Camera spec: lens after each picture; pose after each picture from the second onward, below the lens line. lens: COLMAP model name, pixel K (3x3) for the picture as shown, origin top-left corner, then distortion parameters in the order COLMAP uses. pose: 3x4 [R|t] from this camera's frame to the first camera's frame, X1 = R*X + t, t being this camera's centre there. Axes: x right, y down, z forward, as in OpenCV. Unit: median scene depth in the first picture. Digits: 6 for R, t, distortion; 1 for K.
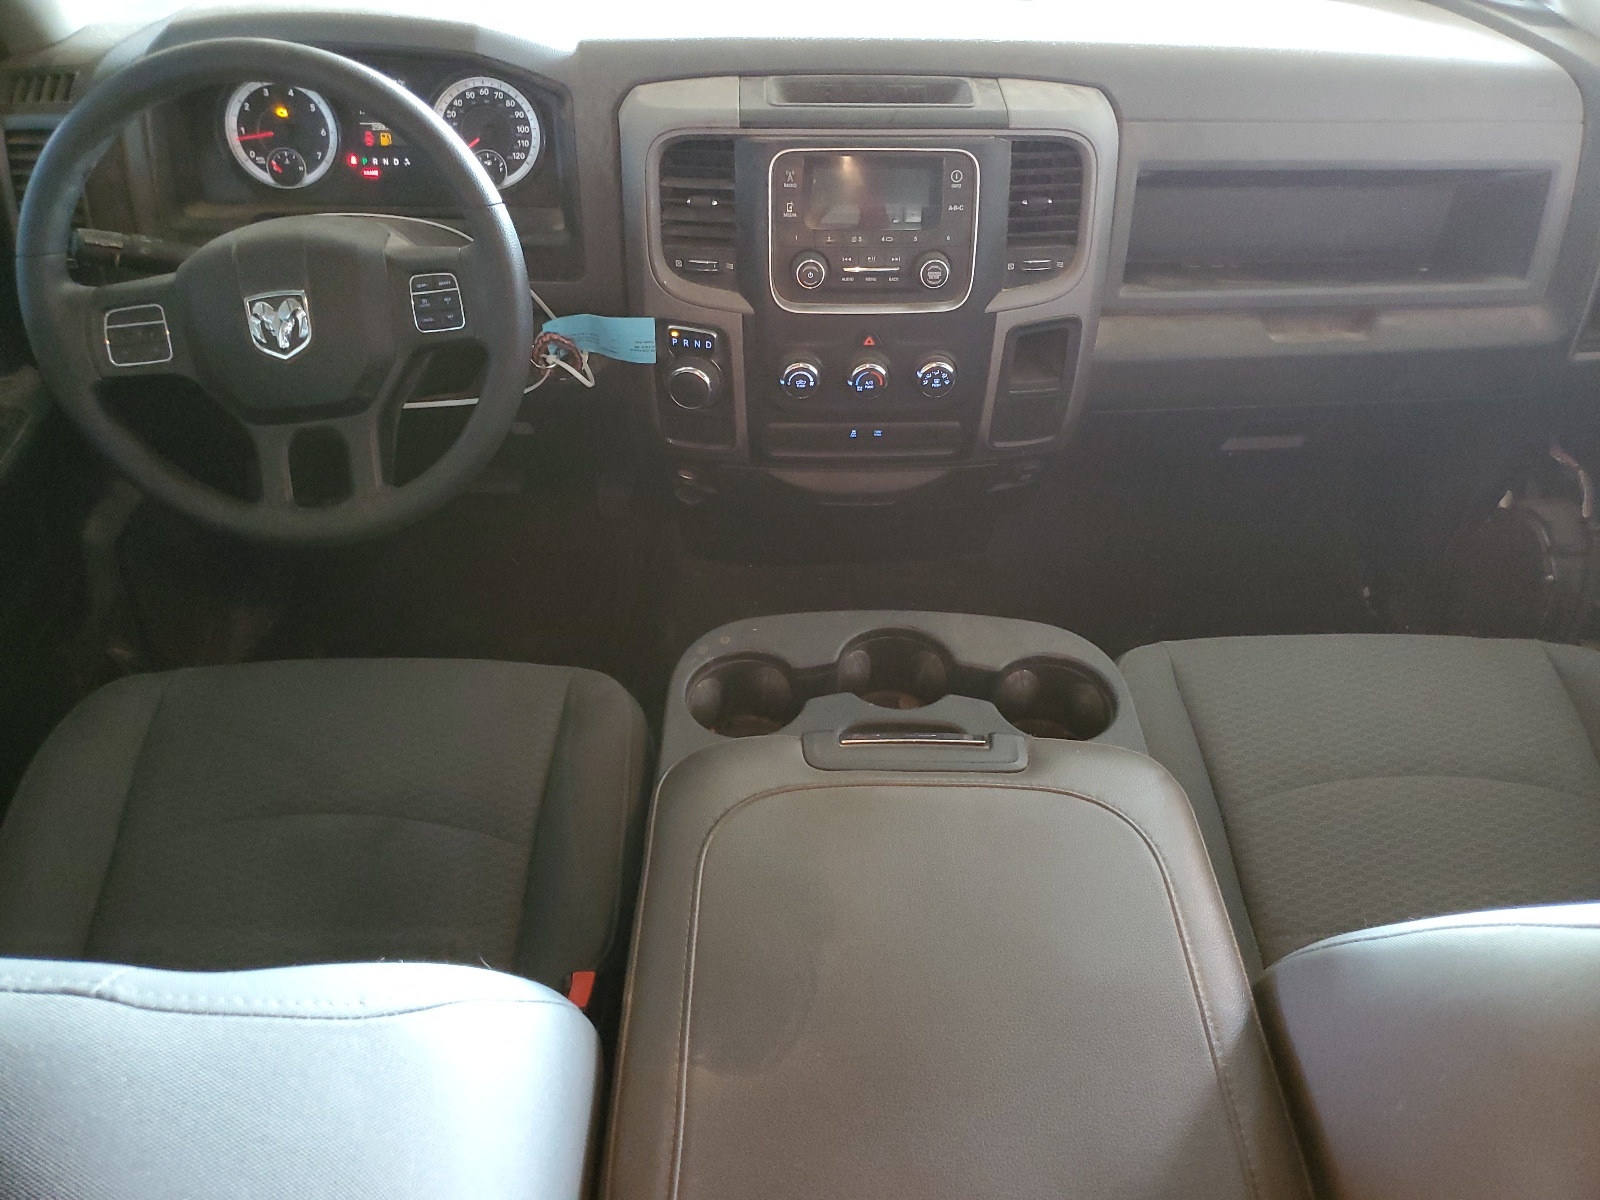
lens RADIAL K [[1252.9, 0, 796.3], [0, 1252.9, 597.5], [0, 0, 1]] dist [0.007790, 0.001502]
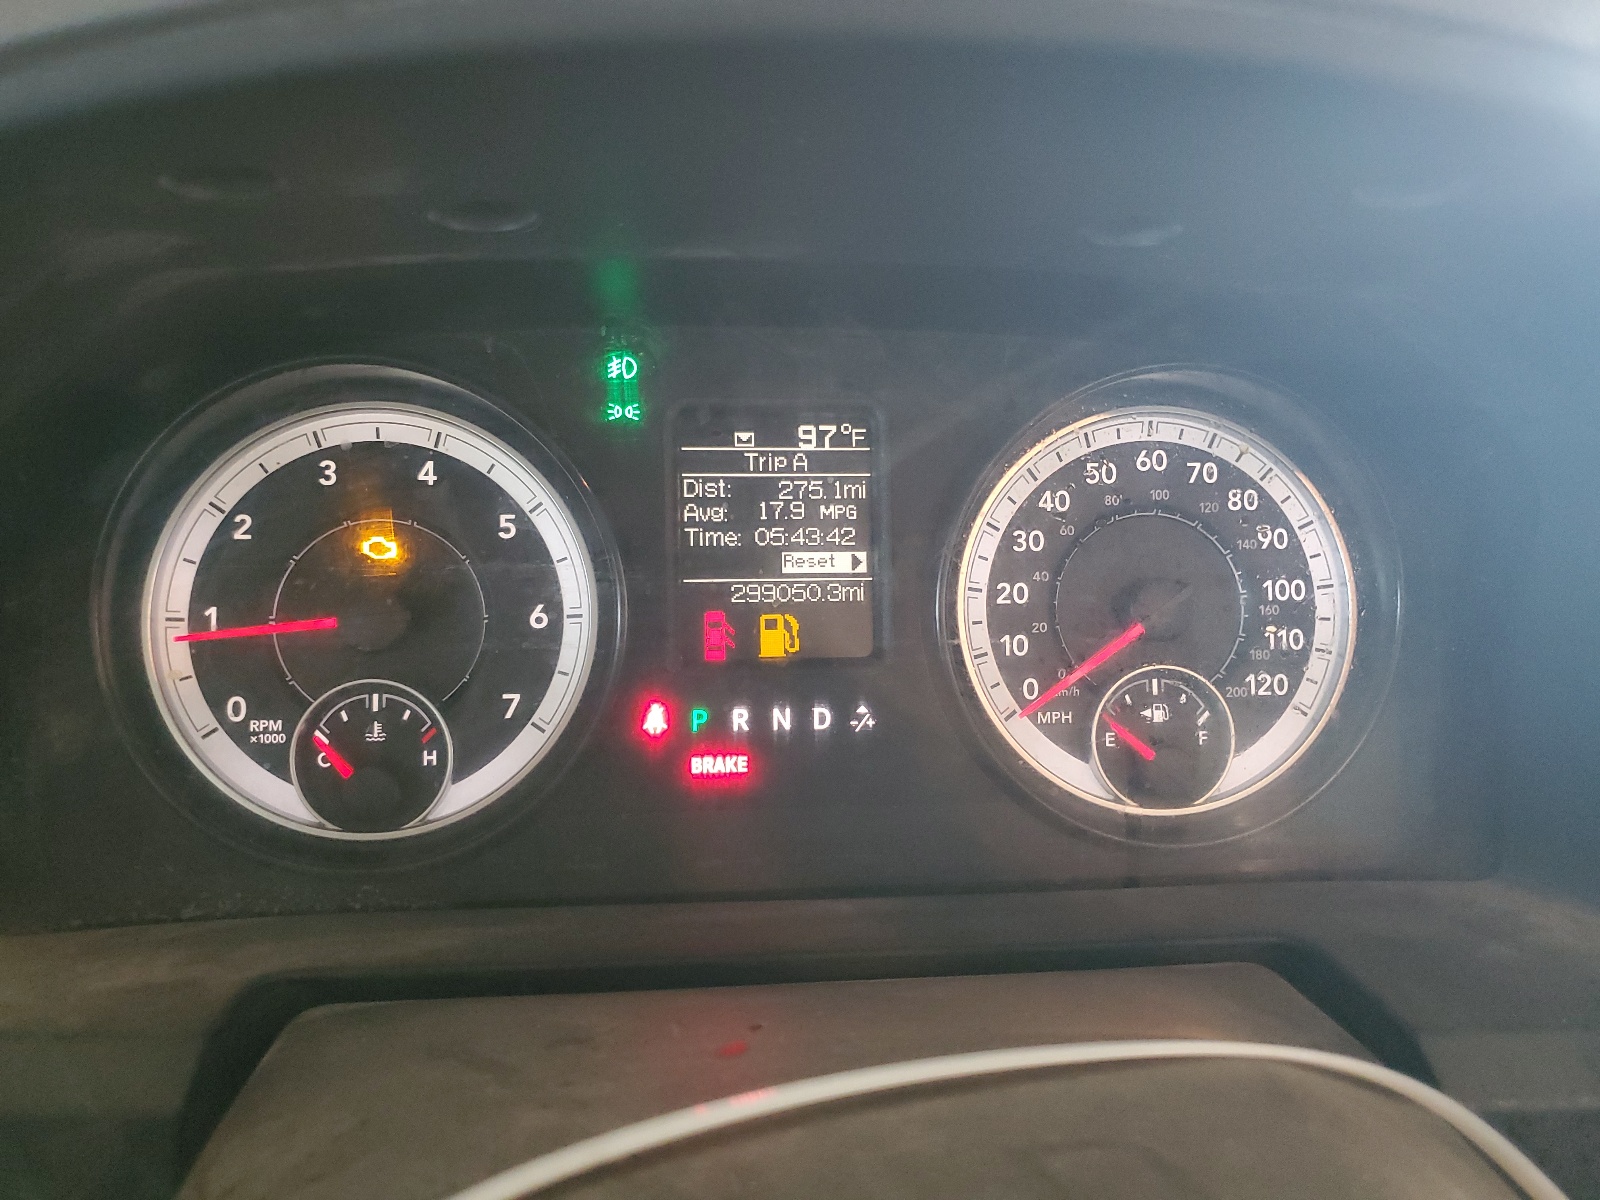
lens RADIAL K [[1252.9, 0, 798.1], [0, 1252.9, 602.9], [0, 0, 1]] dist [0.007790, 0.001502]
pose [[0.998709, -0.025262, 0.044076, -0.334946], [0.041365, 0.908032, -0.416853, -0.265935], [-0.029492, 0.418138, 0.907905, 0.768450]]
